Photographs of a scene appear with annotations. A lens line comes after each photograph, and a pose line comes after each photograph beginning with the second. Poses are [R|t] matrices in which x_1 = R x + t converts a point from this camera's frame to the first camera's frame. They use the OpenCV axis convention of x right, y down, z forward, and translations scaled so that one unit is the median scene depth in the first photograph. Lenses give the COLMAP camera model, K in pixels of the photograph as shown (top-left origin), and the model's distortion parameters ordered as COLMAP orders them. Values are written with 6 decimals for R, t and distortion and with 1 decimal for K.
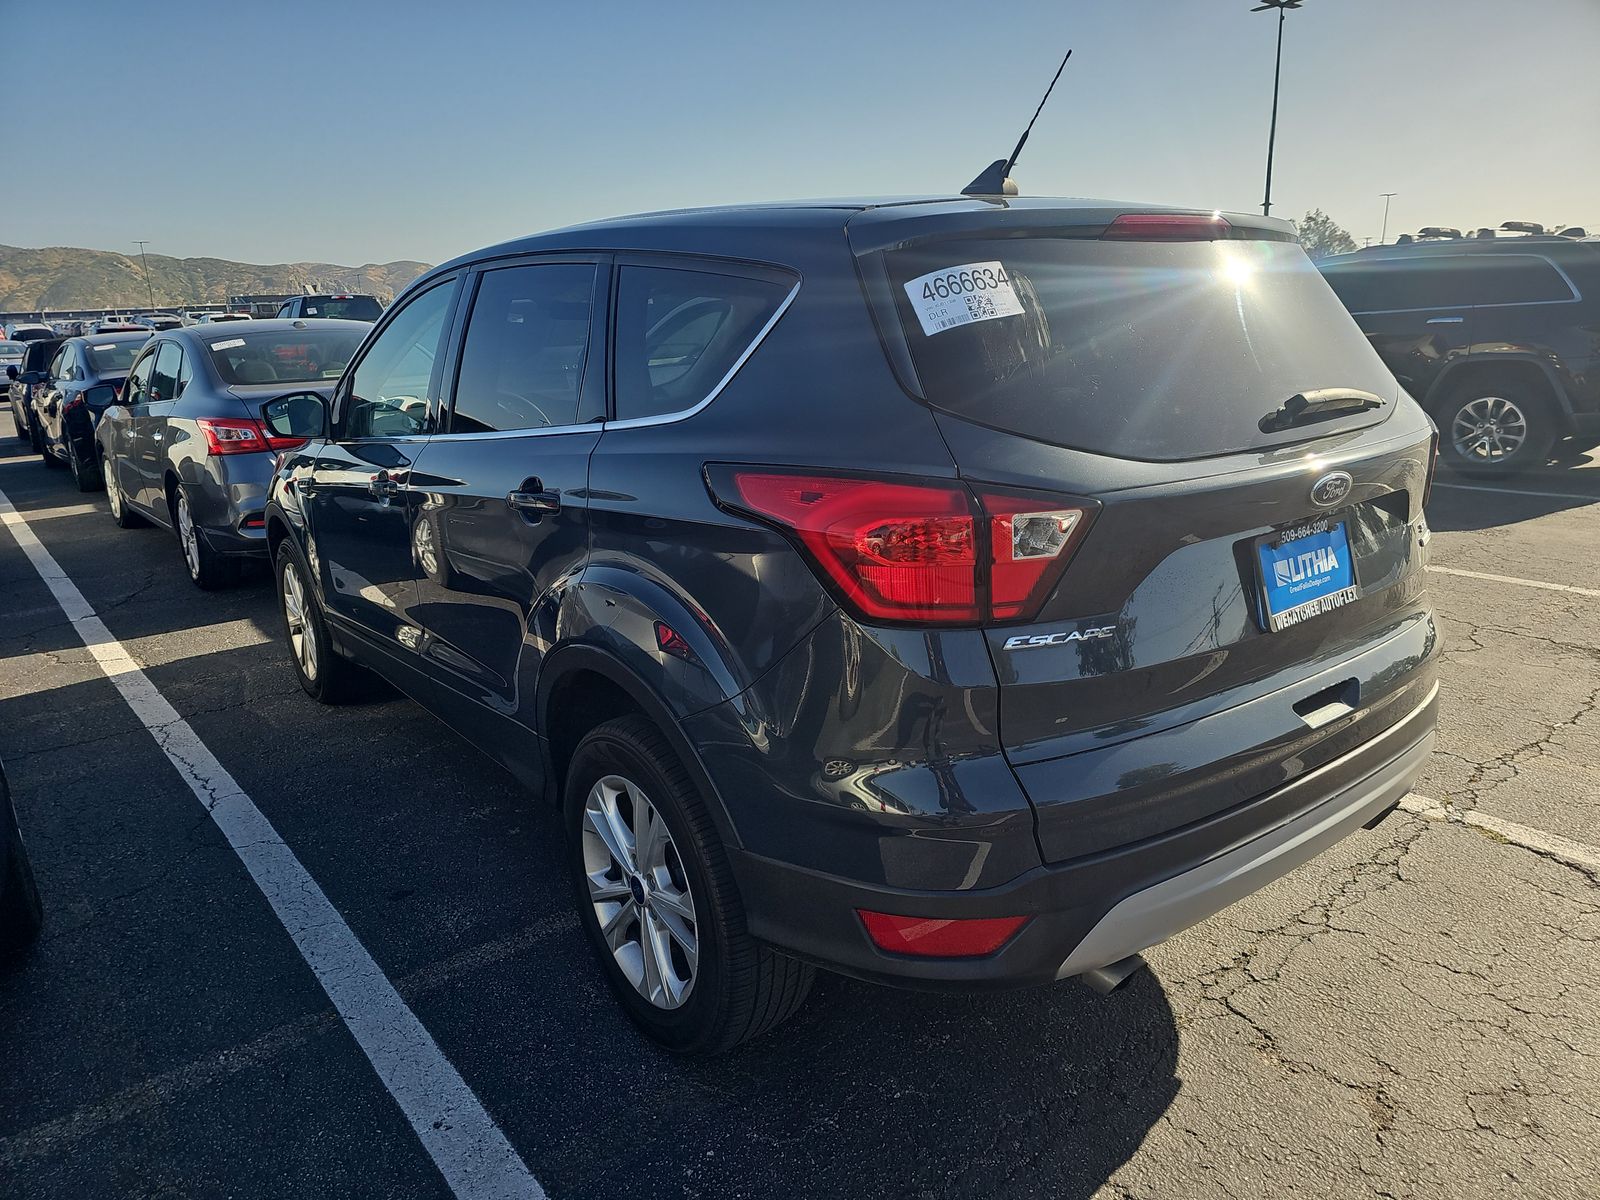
lens RADIAL K [[1084.1, 0, 814.0], [0, 1084.1, 598.1], [0, 0, 1]] dist [0.043258, -0.045600]
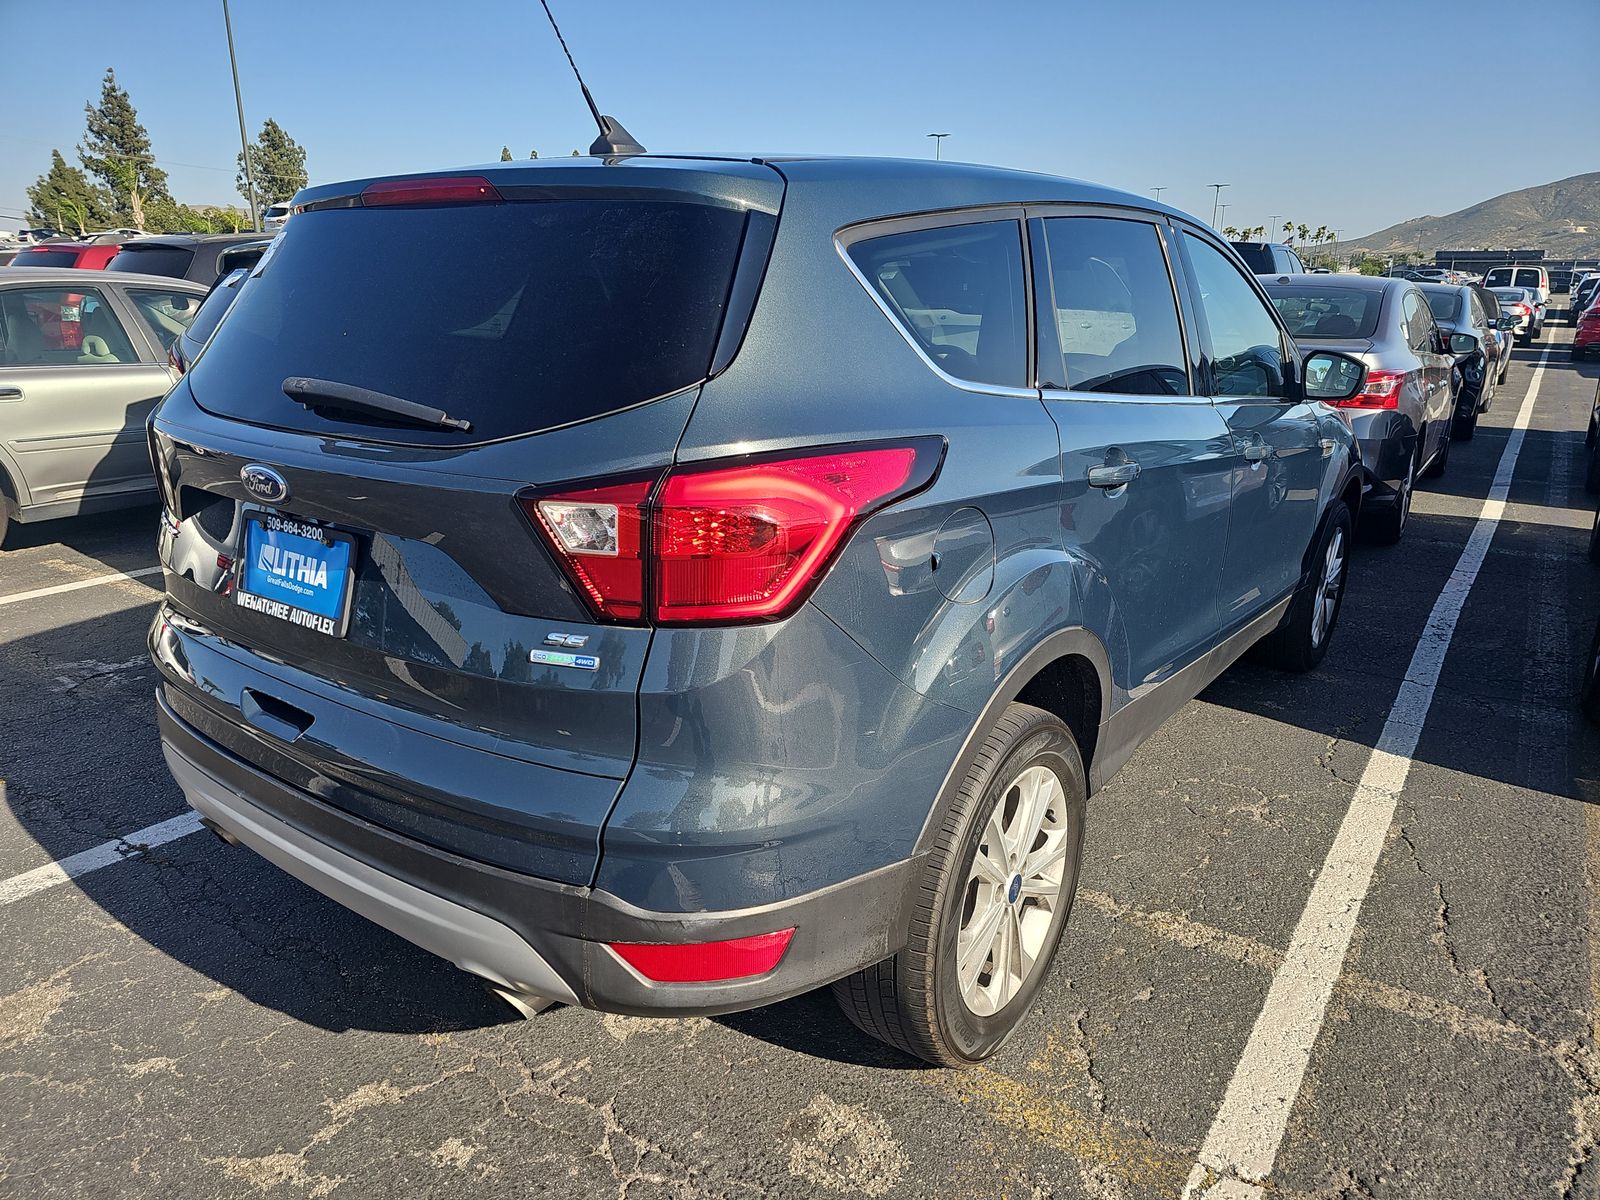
lens RADIAL K [[1084.1, 0, 796.8], [0, 1084.1, 598.1], [0, 0, 1]] dist [0.043258, -0.045600]
pose [[0.251162, 0.308128, -0.917592, 1.416874], [-0.251237, 0.936242, 0.245623, -0.337310], [0.934771, 0.168842, 0.312562, 1.126079]]
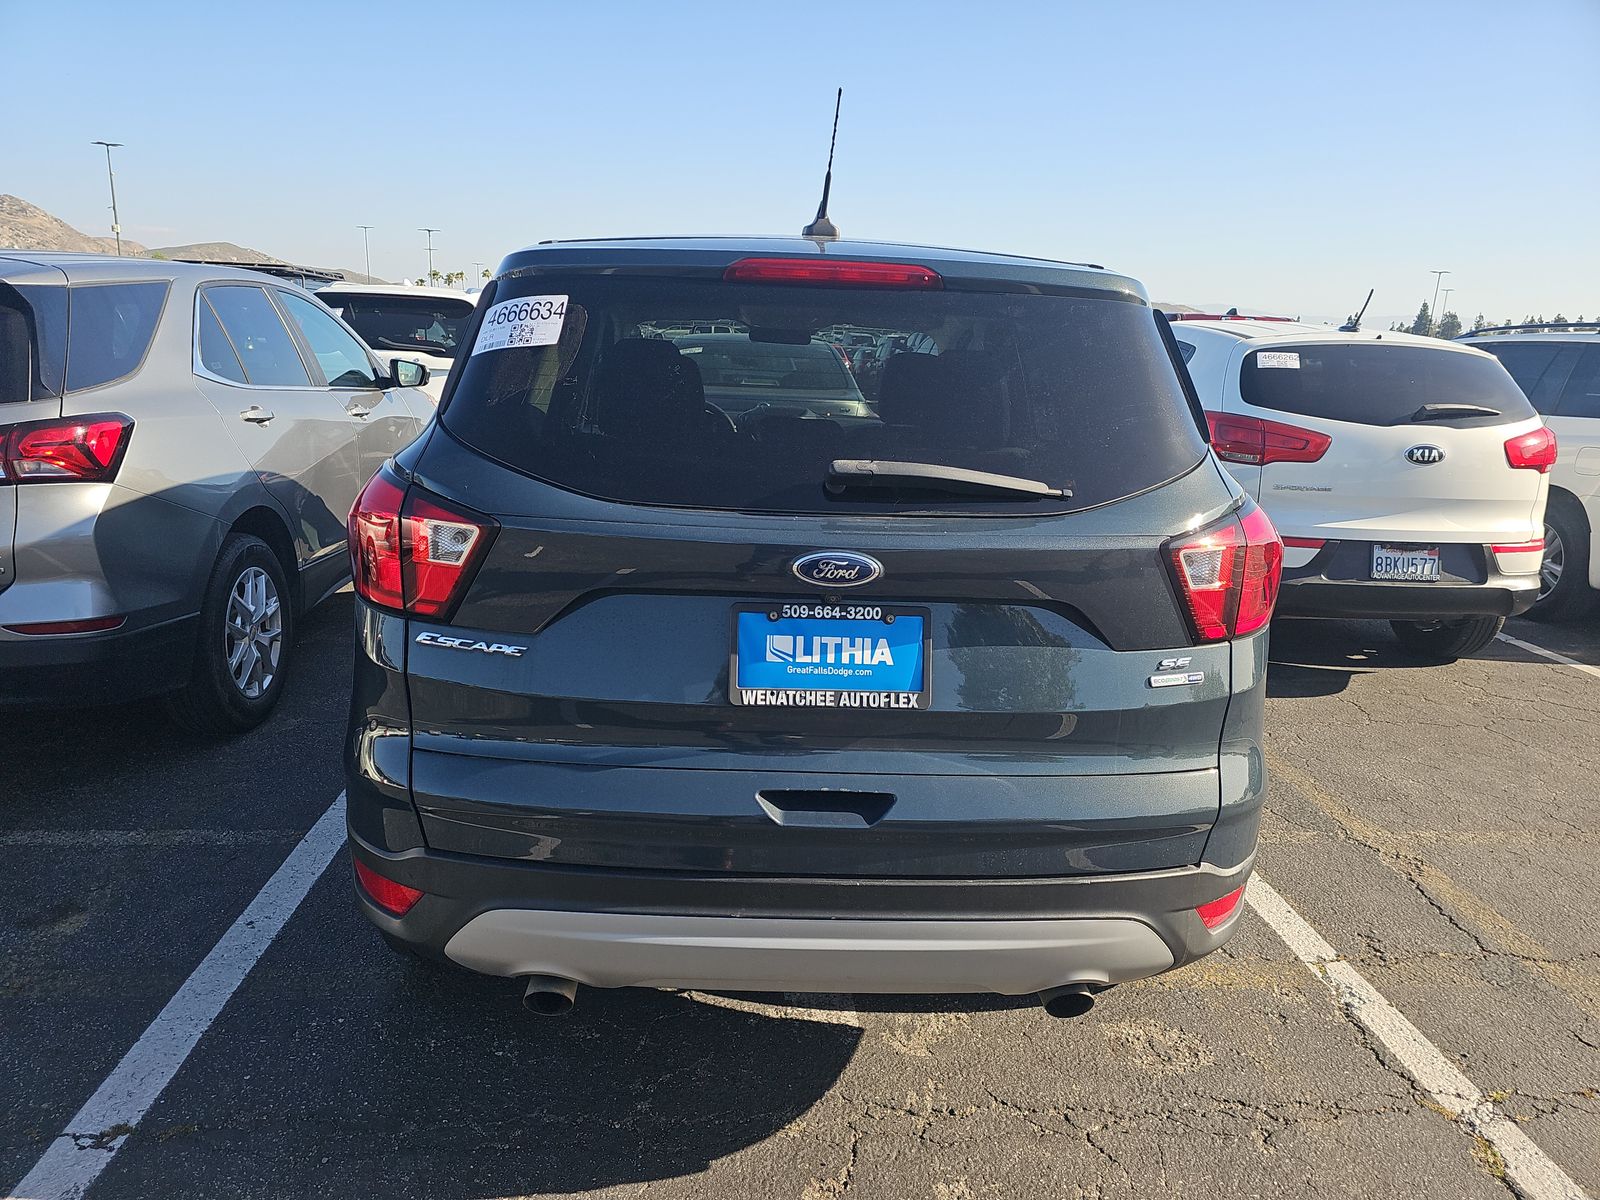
lens RADIAL K [[1084.1, 0, 796.1], [0, 1084.1, 598.9], [0, 0, 1]] dist [0.043258, -0.045600]
pose [[0.813553, 0.198124, -0.546698, 0.918286], [-0.212106, 0.976498, 0.038244, -0.100193], [0.541427, 0.084845, 0.836456, 0.239069]]
